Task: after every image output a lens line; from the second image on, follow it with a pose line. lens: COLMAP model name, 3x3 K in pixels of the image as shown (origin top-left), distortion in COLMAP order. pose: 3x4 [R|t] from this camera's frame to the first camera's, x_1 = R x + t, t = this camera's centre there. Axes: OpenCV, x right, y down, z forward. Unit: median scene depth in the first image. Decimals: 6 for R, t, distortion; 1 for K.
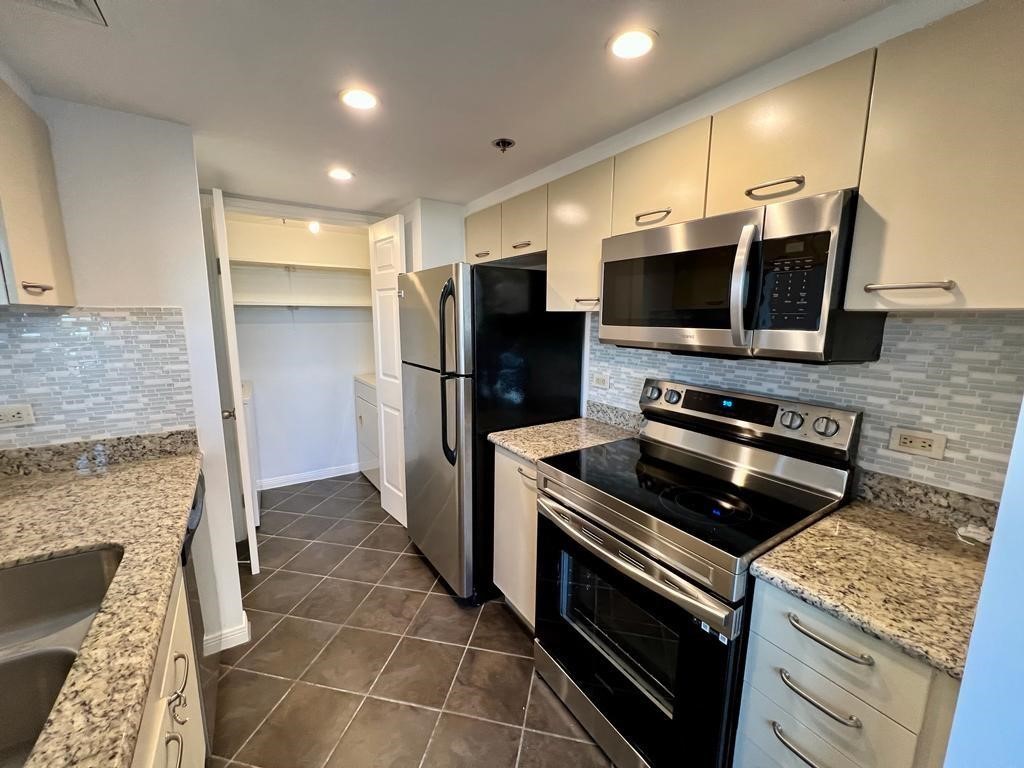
lens RADIAL K [[404.4, 0, 508.7], [0, 404.4, 380.6], [0, 0, 1]] dist [-0.000178, 0.000041]
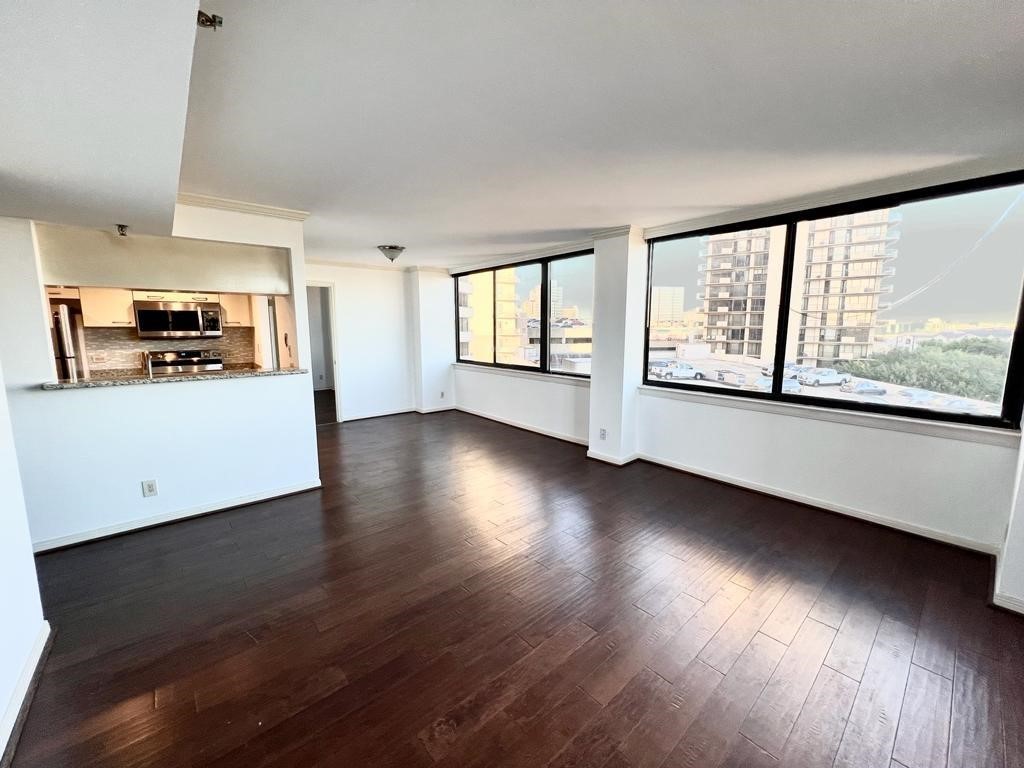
lens RADIAL K [[404.4, 0, 513.4], [0, 404.4, 375.7], [0, 0, 1]] dist [-0.000178, 0.000041]
pose [[-0.127538, -0.121182, 0.984403, -3.347700], [0.159480, 0.977088, 0.140944, 0.209803], [-0.978928, 0.174969, -0.105290, -1.363065]]
